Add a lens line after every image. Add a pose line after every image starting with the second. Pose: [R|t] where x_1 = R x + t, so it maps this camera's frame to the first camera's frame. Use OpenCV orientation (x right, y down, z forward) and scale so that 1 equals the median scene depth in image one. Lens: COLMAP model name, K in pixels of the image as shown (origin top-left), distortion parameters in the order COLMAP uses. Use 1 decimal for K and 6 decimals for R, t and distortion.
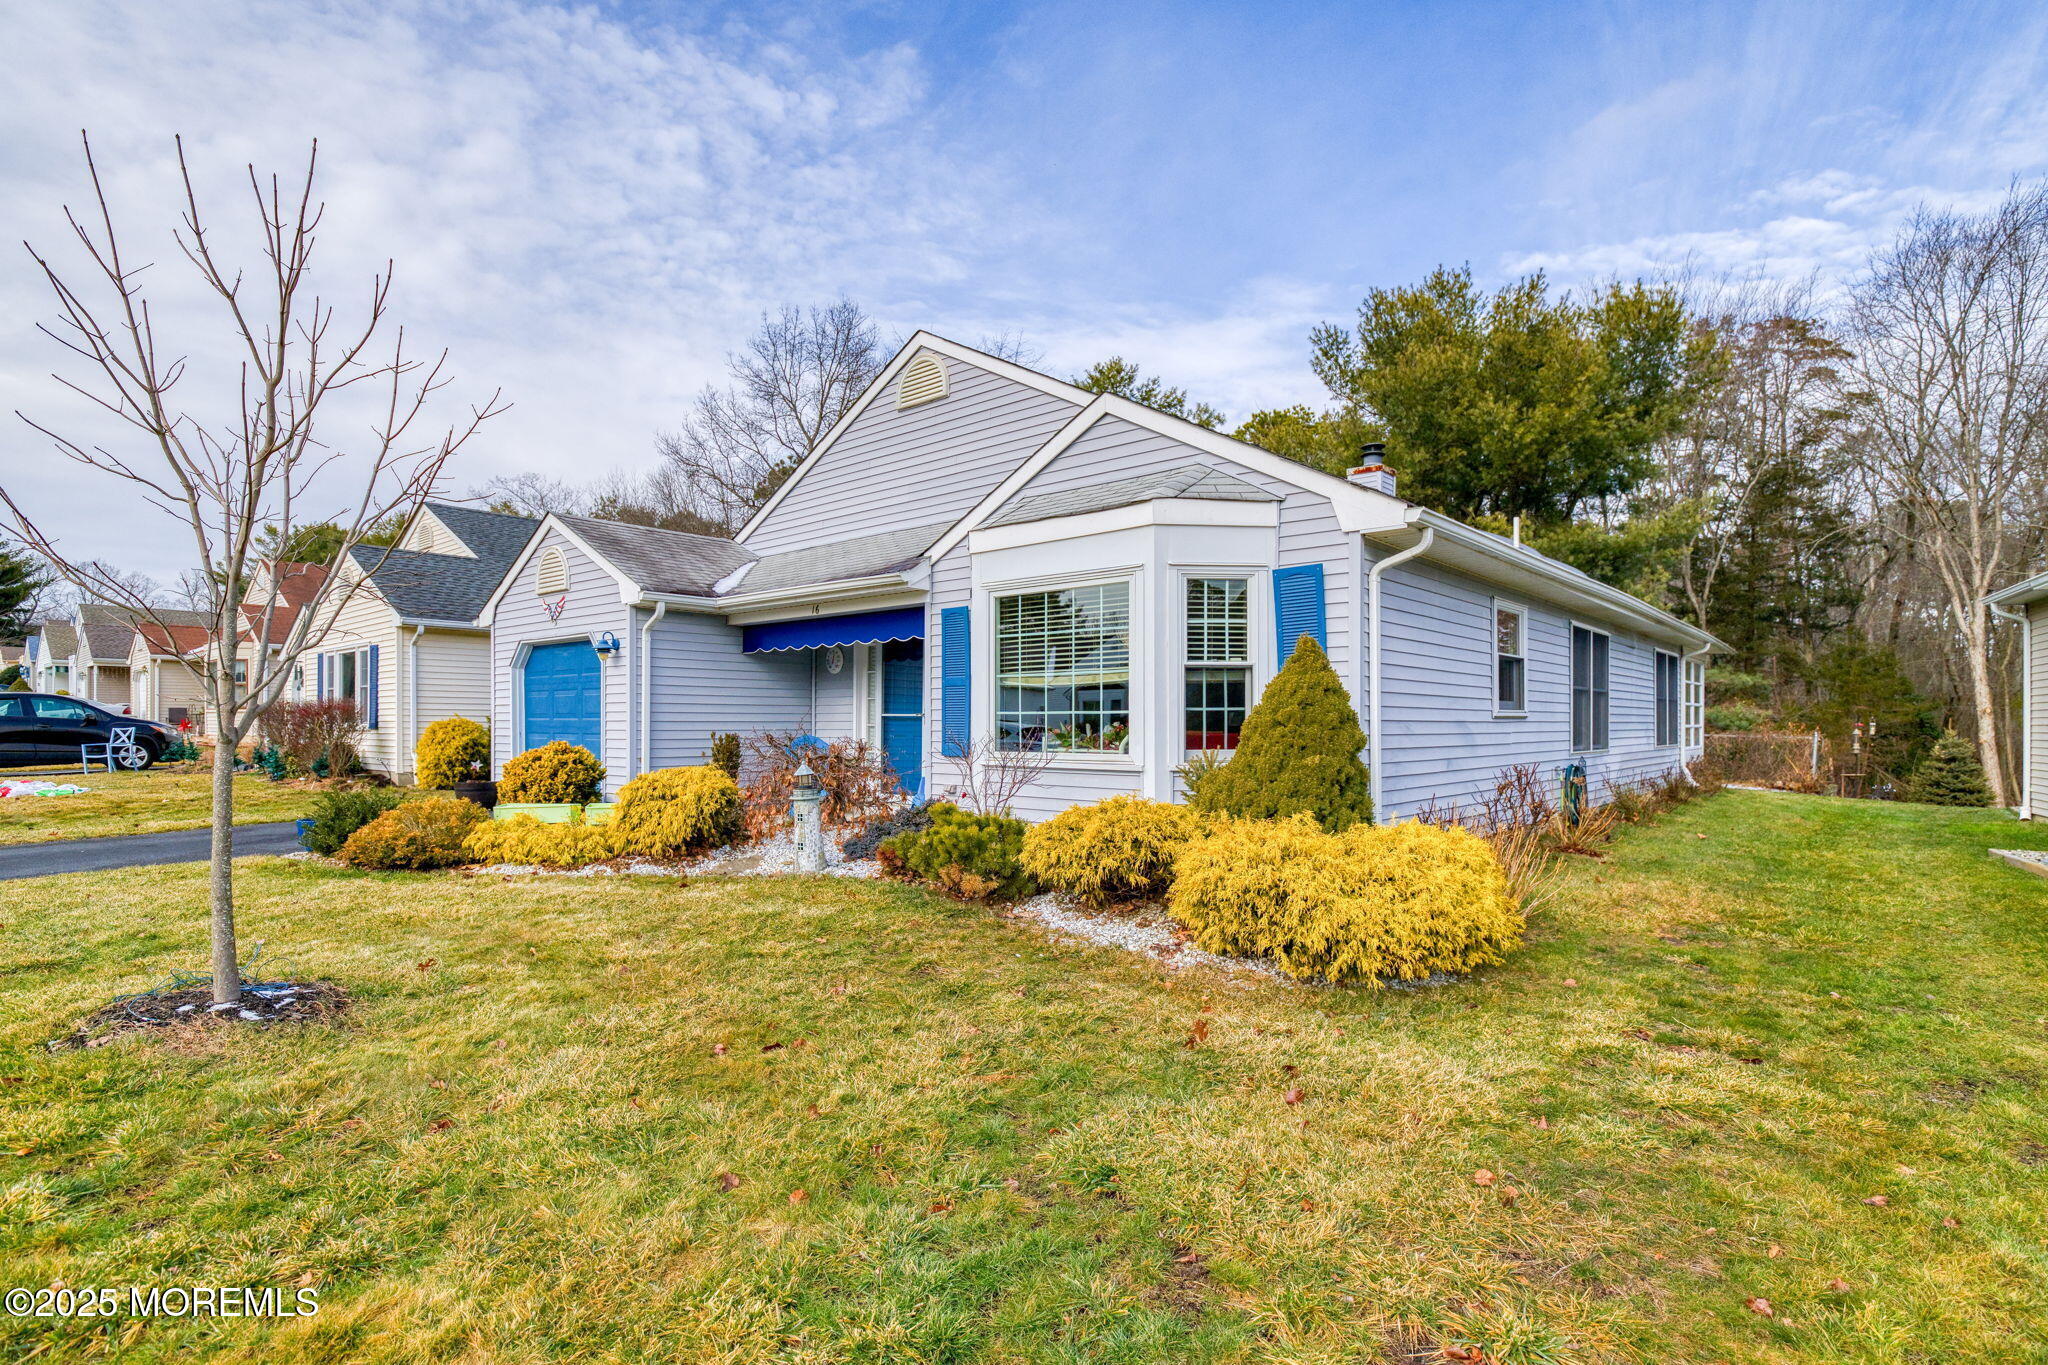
lens RADIAL K [[1010.5, 0, 1019.7], [0, 1010.5, 686.6], [0, 0, 1]] dist [-0.004394, -0.020720]
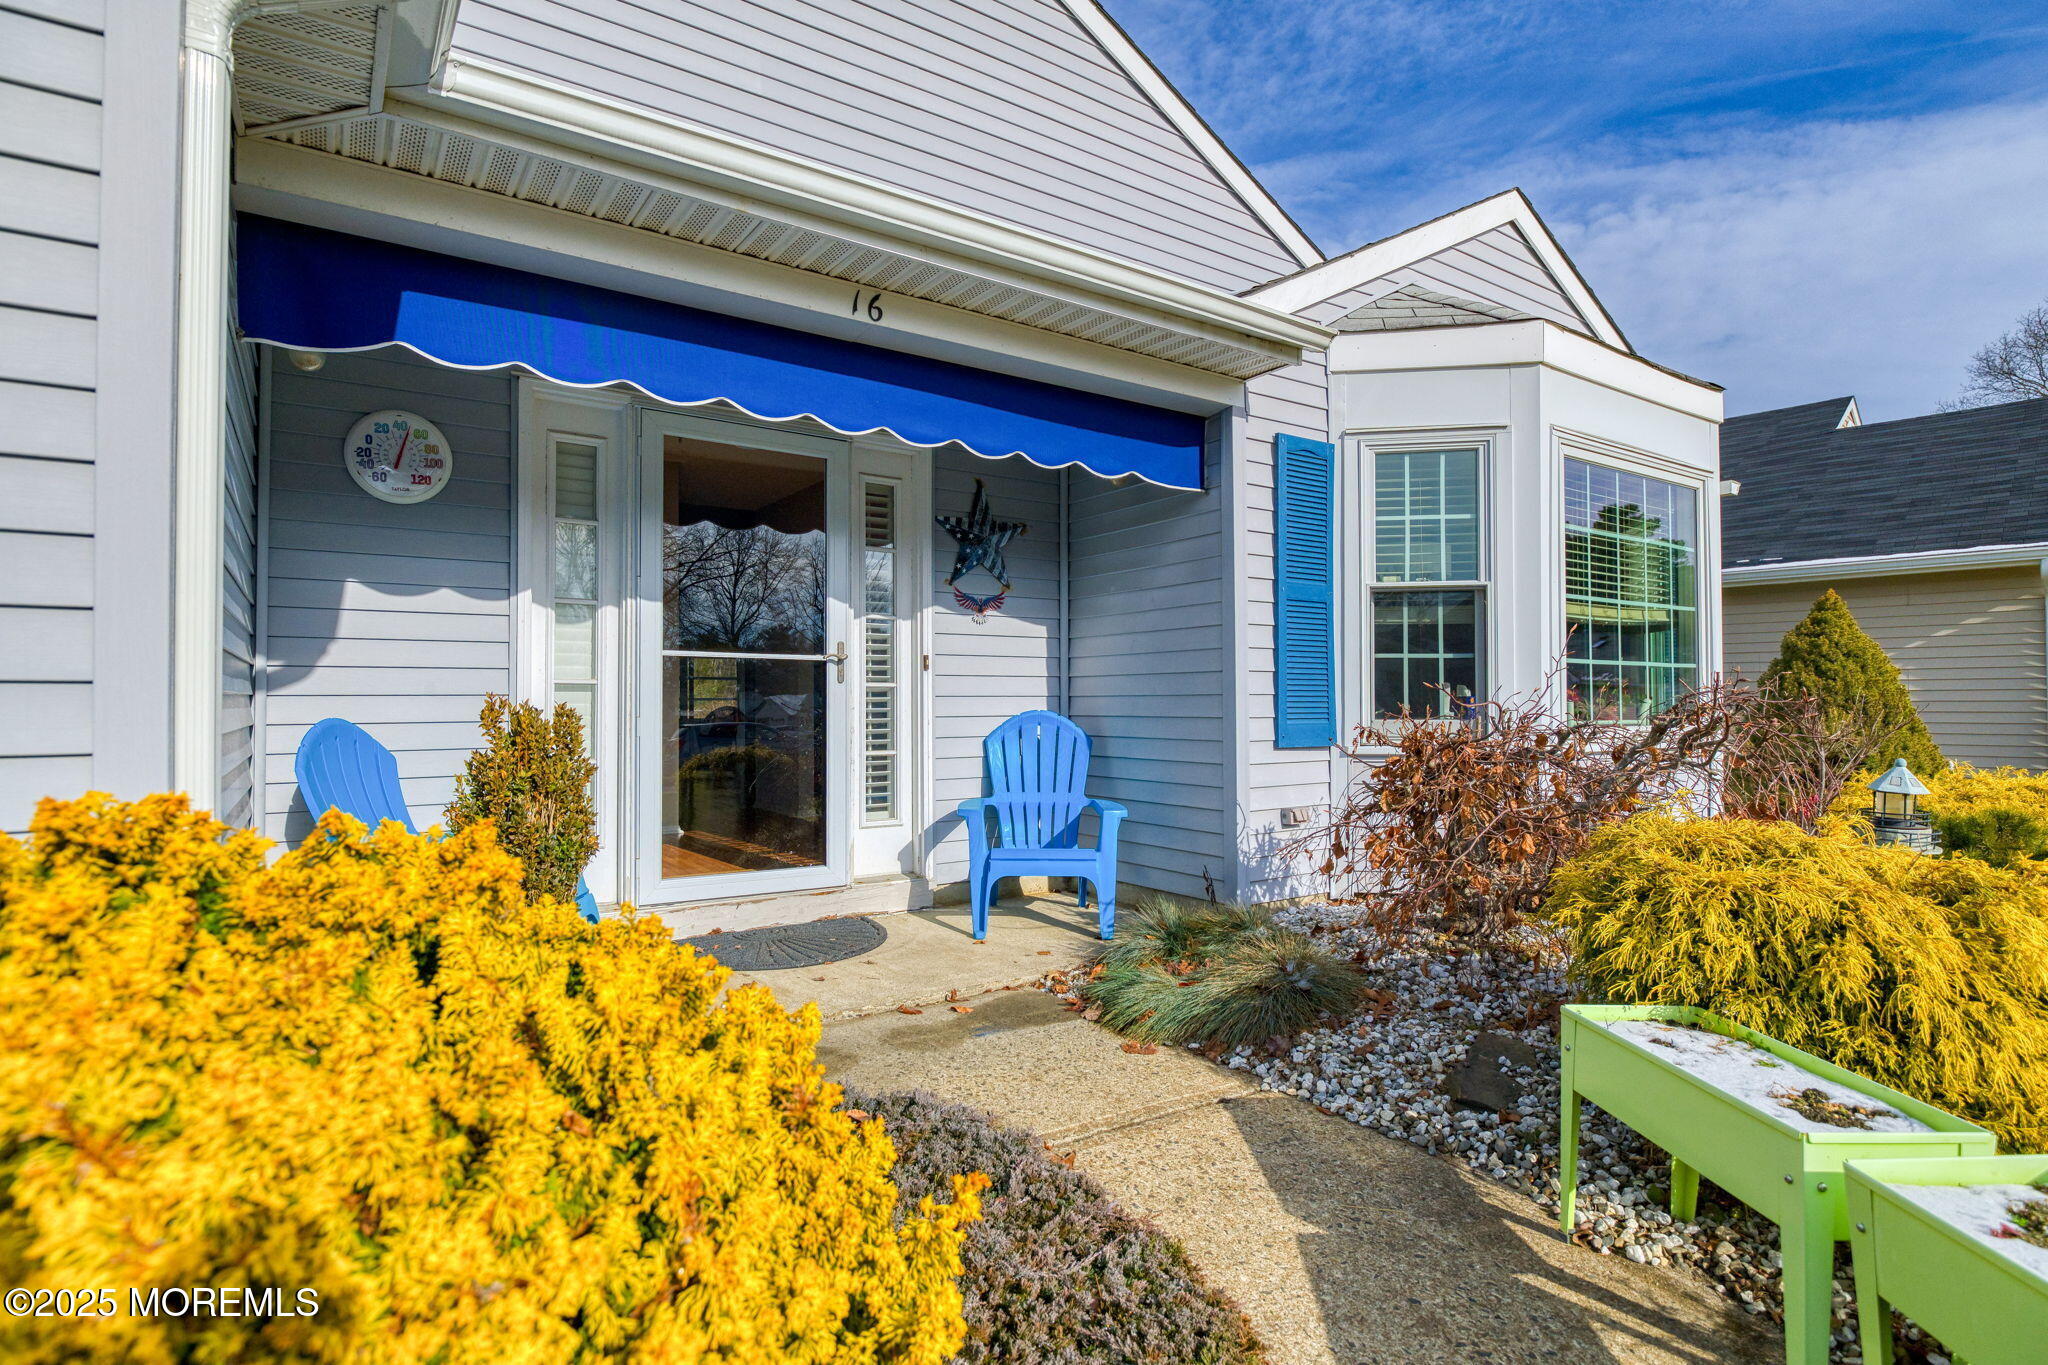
lens RADIAL K [[1047.4, 0, 1023.6], [0, 1047.4, 674.5], [0, 0, 1]] dist [-0.000857, -0.011068]
pose [[0.213797, 0.015675, 0.976752, -0.638306], [-0.031196, 0.999471, -0.009211, 0.047193], [-0.976380, -0.028502, 0.214173, 1.121067]]
